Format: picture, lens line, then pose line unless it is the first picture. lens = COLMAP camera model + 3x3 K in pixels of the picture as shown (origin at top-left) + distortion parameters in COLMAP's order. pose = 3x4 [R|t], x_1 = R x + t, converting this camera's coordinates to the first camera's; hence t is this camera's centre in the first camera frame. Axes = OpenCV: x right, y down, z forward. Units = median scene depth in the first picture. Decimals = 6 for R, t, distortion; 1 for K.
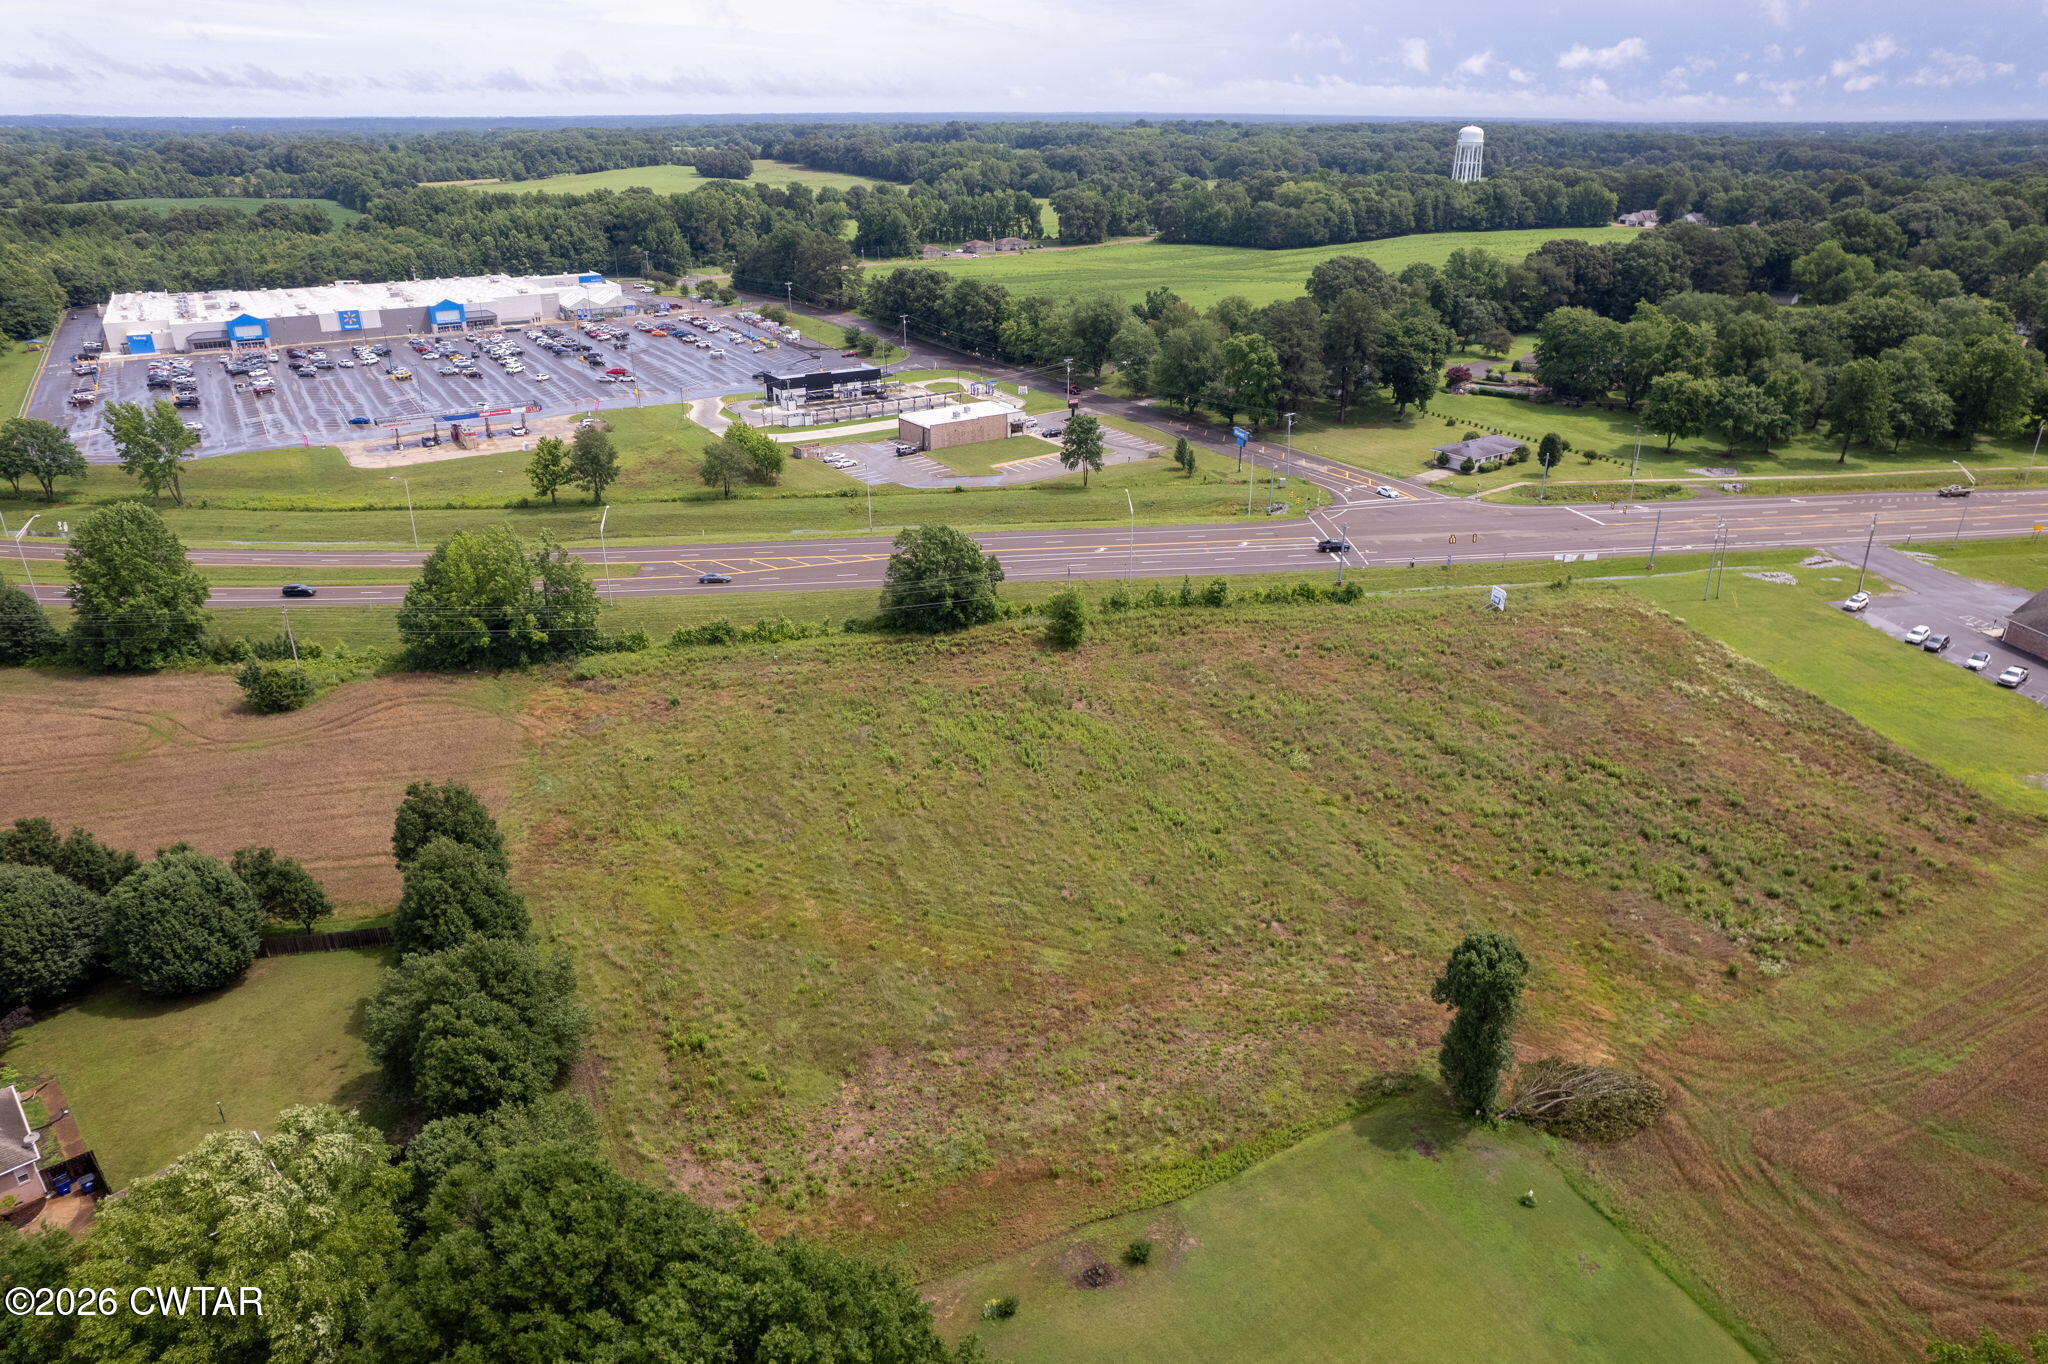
lens RADIAL K [[1320.5, 0, 1029.2], [0, 1320.5, 690.6], [0, 0, 1]] dist [-0.087945, 0.079933]
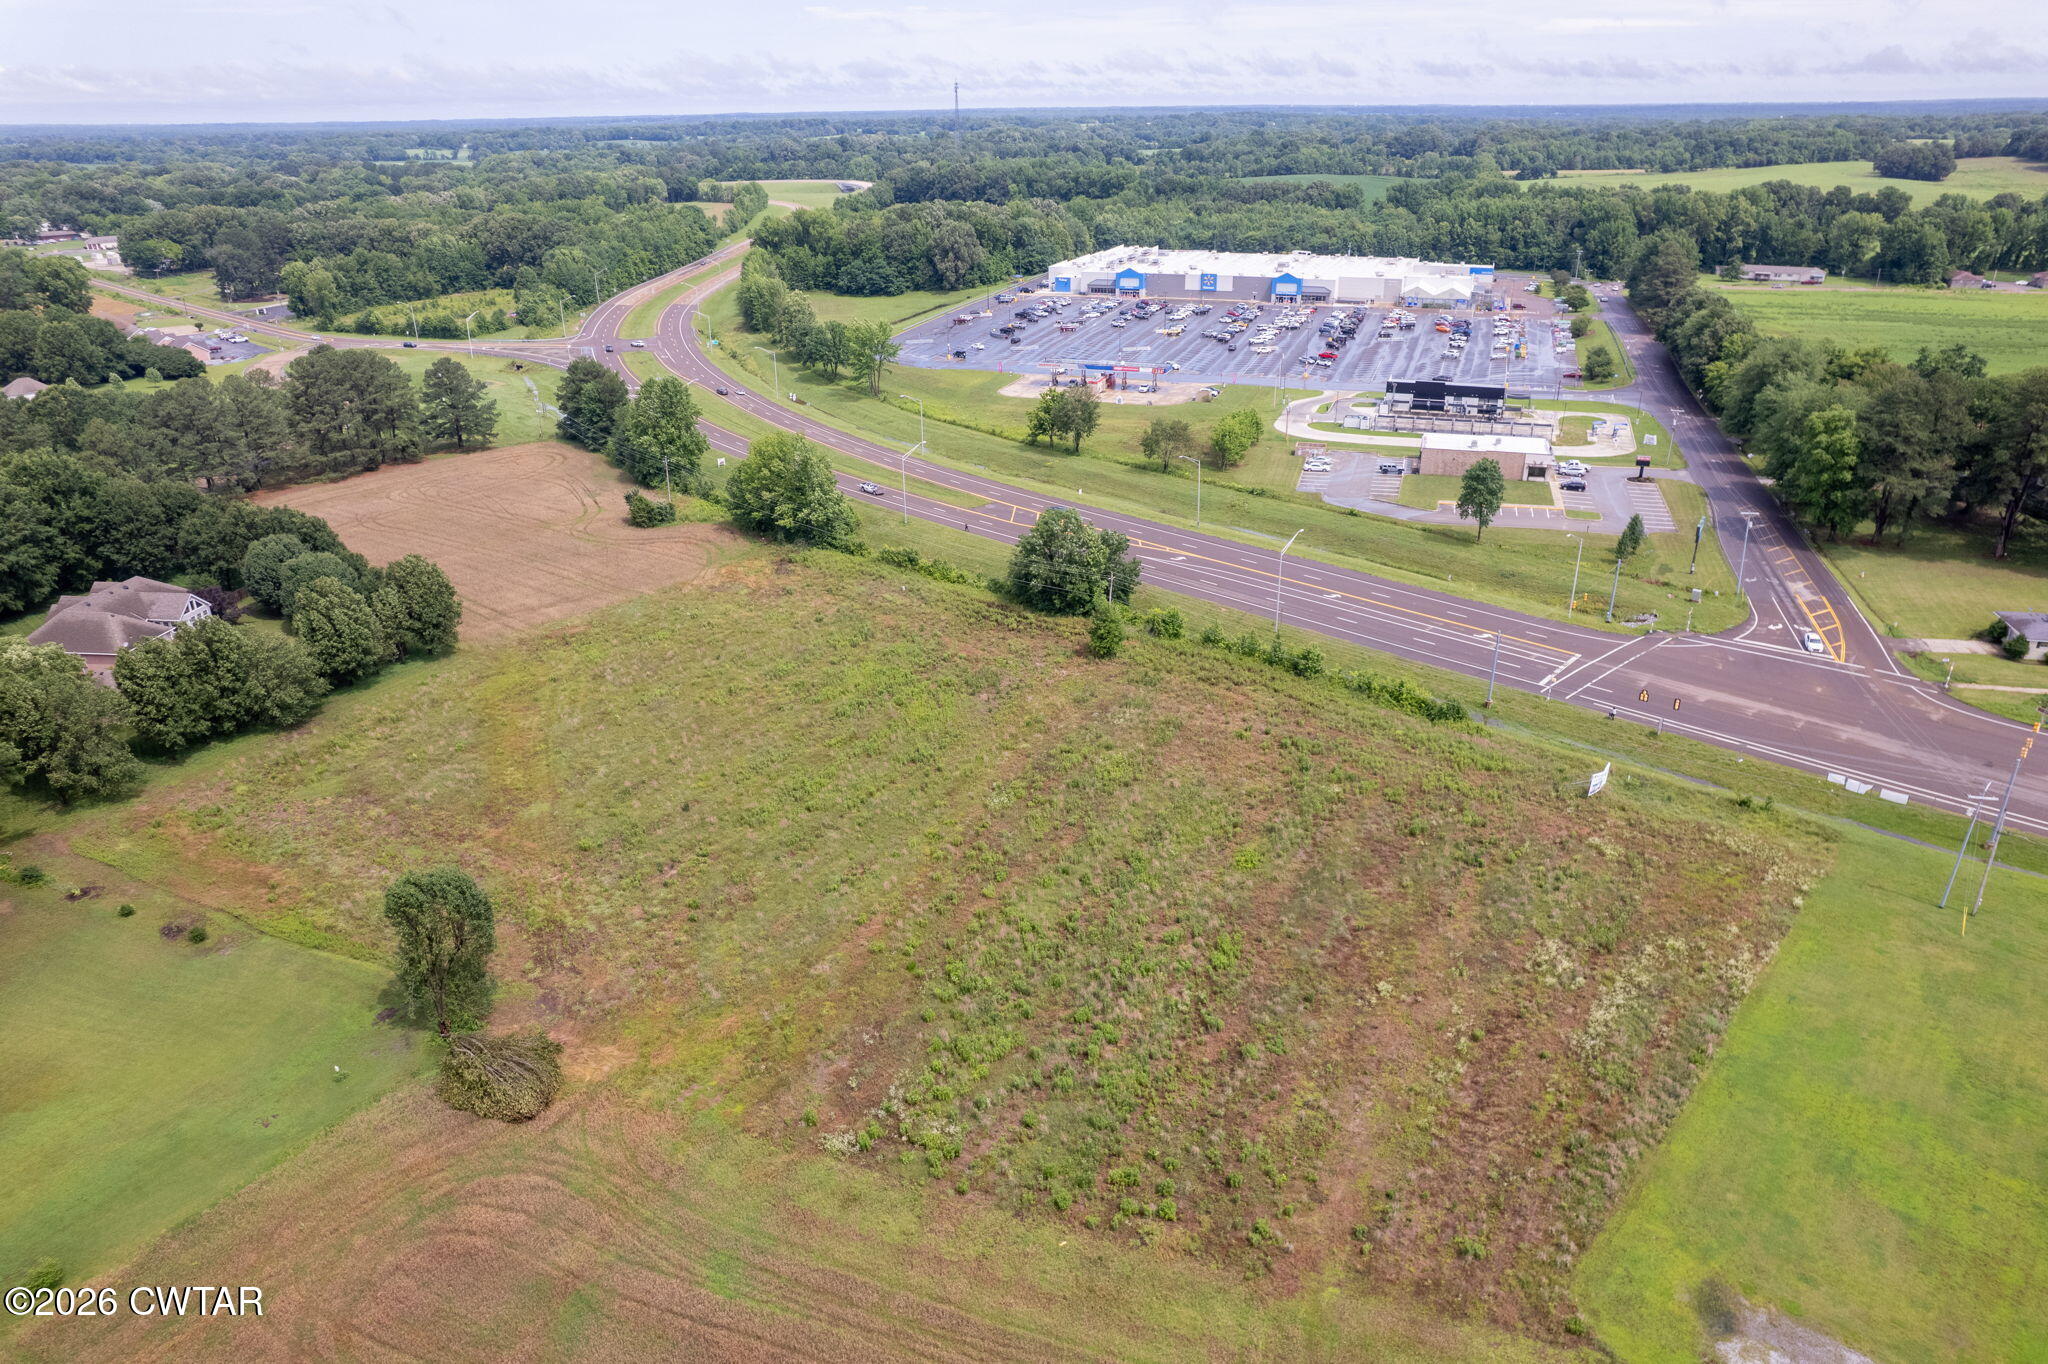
lens RADIAL K [[1320.5, 0, 1029.2], [0, 1320.5, 690.6], [0, 0, 1]] dist [-0.087945, 0.079933]
pose [[0.632596, 0.309354, -0.710015, 0.450026], [-0.302990, 0.942548, 0.140716, -0.084468], [0.712754, 0.126111, 0.689983, 0.181699]]
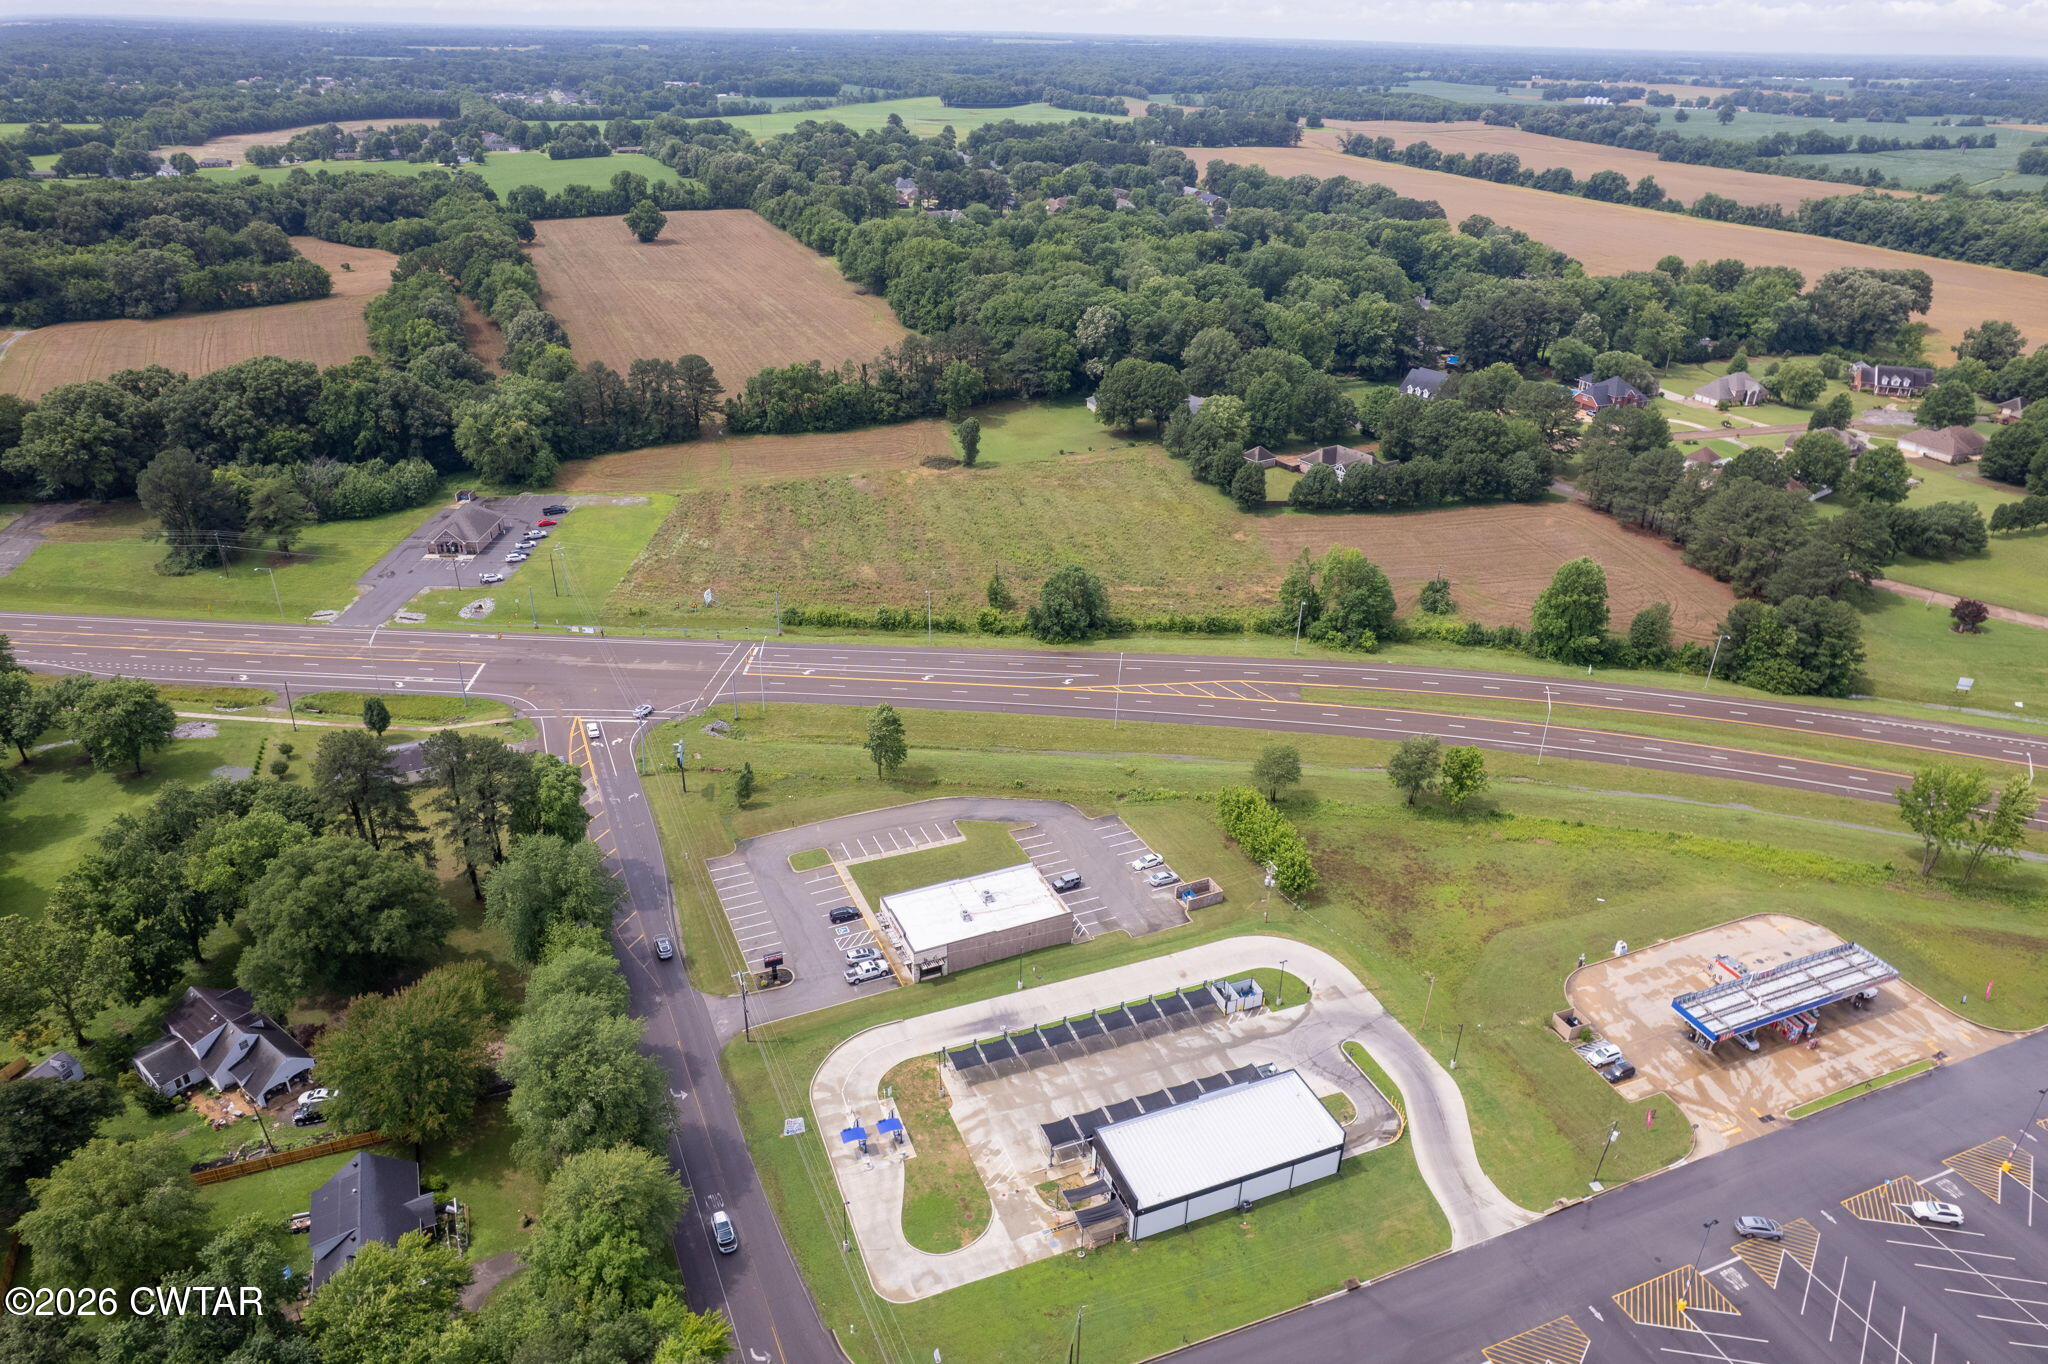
lens RADIAL K [[1320.5, 0, 1029.2], [0, 1320.5, 690.6], [0, 0, 1]] dist [-0.087945, 0.079933]
pose [[-0.986257, -0.094547, 0.135494, -0.159972], [0.045228, 0.634259, 0.771797, -0.801578], [-0.158910, 0.767318, -0.621266, 1.351965]]
